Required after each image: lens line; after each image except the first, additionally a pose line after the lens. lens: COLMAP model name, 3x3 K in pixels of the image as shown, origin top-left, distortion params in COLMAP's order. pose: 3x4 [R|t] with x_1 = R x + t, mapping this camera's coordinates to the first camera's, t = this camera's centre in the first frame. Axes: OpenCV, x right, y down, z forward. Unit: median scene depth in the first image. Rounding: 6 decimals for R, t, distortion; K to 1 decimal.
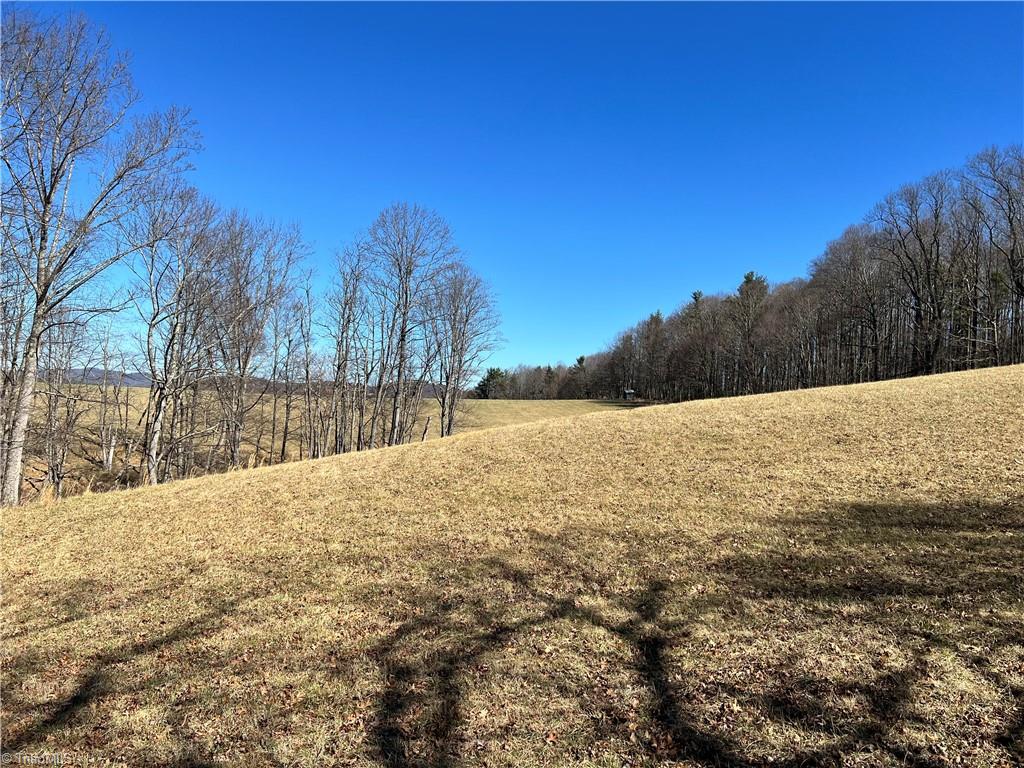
lens RADIAL K [[777.0, 0, 512.0], [0, 777.0, 384.0], [0, 0, 1]] dist [0.072967, -0.077186]
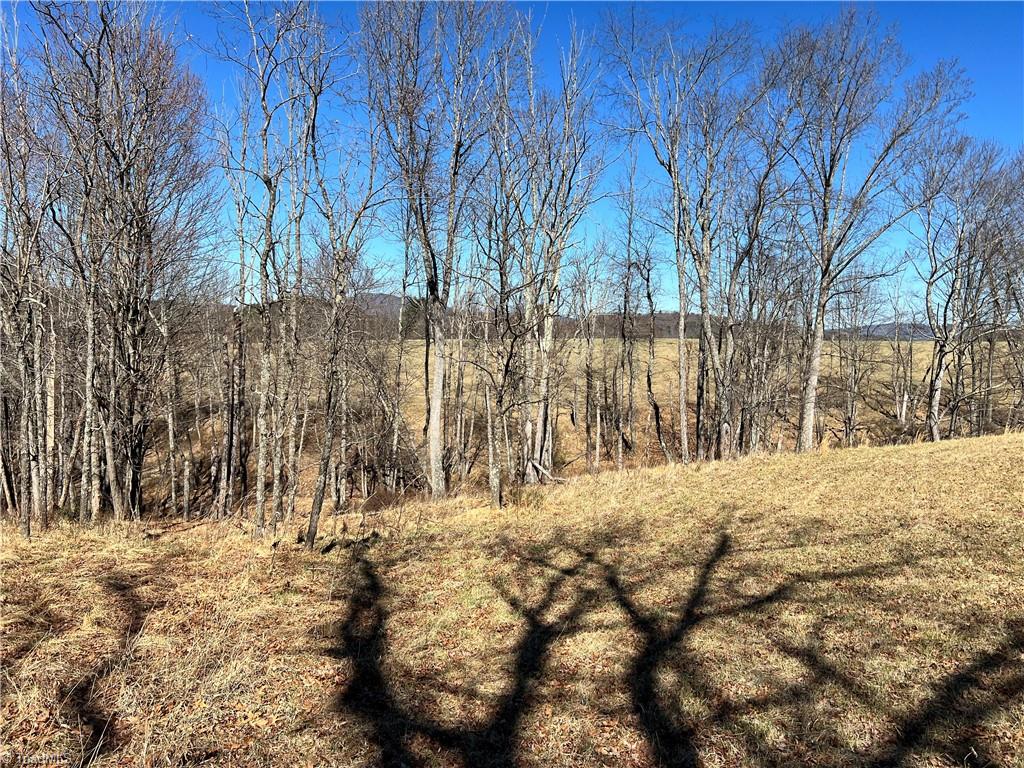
lens RADIAL K [[777.0, 0, 512.0], [0, 777.0, 384.0], [0, 0, 1]] dist [0.072967, -0.077186]
pose [[0.580634, 0.001721, -0.814163, 0.179200], [0.048263, 0.998166, 0.036530, -0.030401], [0.812733, -0.060504, 0.579487, -0.088604]]
